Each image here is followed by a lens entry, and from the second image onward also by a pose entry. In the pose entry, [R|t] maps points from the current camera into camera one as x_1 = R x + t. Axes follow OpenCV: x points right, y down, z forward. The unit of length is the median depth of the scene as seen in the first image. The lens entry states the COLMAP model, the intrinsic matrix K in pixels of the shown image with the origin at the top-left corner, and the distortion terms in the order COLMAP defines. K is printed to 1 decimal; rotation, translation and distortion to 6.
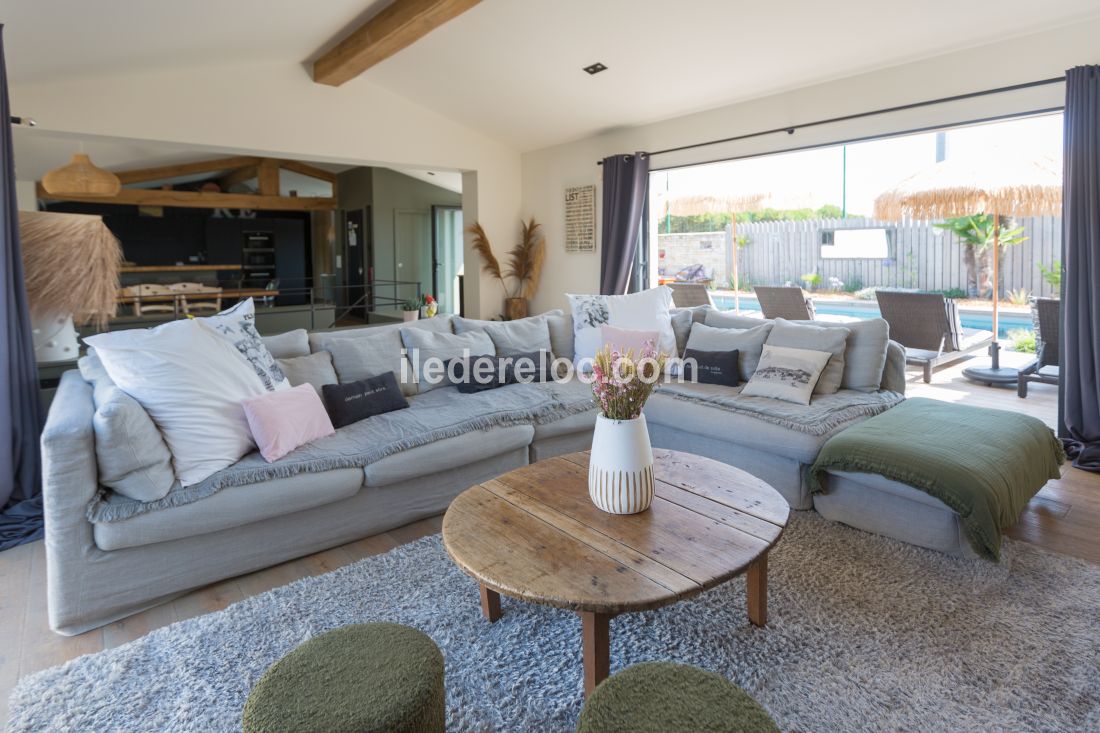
lens RADIAL K [[572.9, 0, 550.0], [0, 572.9, 366.5], [0, 0, 1]] dist [-0.003896, 0.000106]
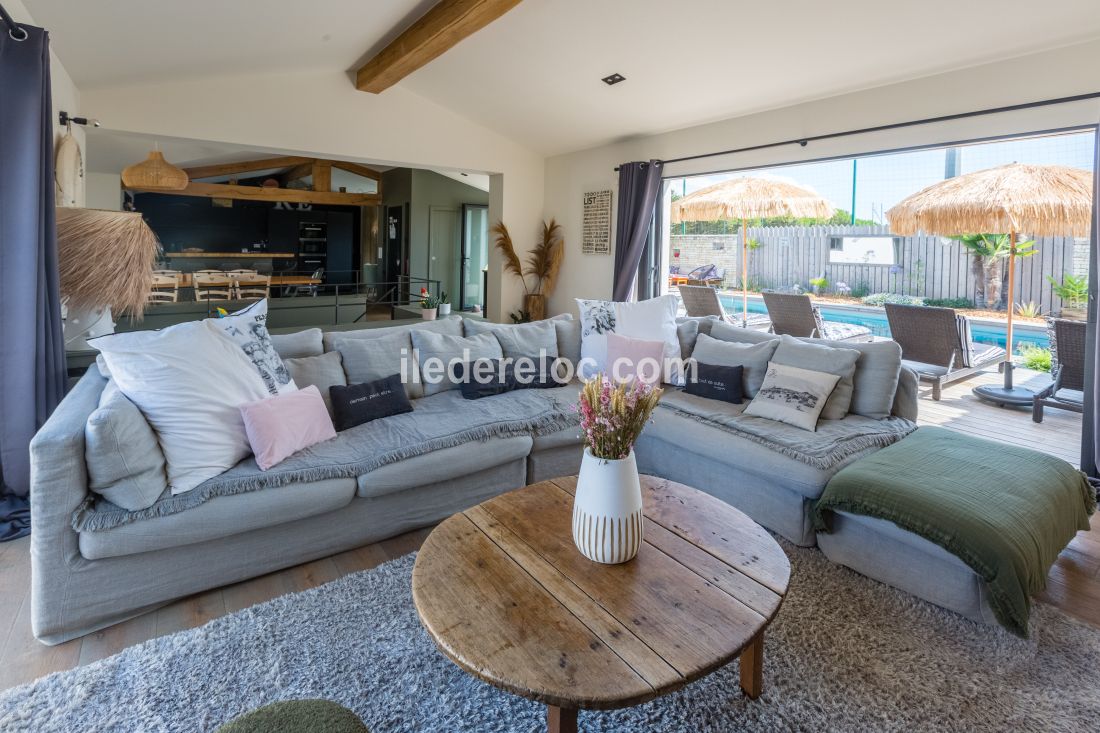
lens RADIAL K [[525.6, 0, 551.1], [0, 525.6, 351.6], [0, 0, 1]] dist [-0.003962, -0.001484]
pose [[0.998795, 0.029802, -0.039000, 0.042854], [-0.029825, 0.999555, -0.000002, -0.055466], [0.038983, 0.001166, 0.999239, 0.107284]]
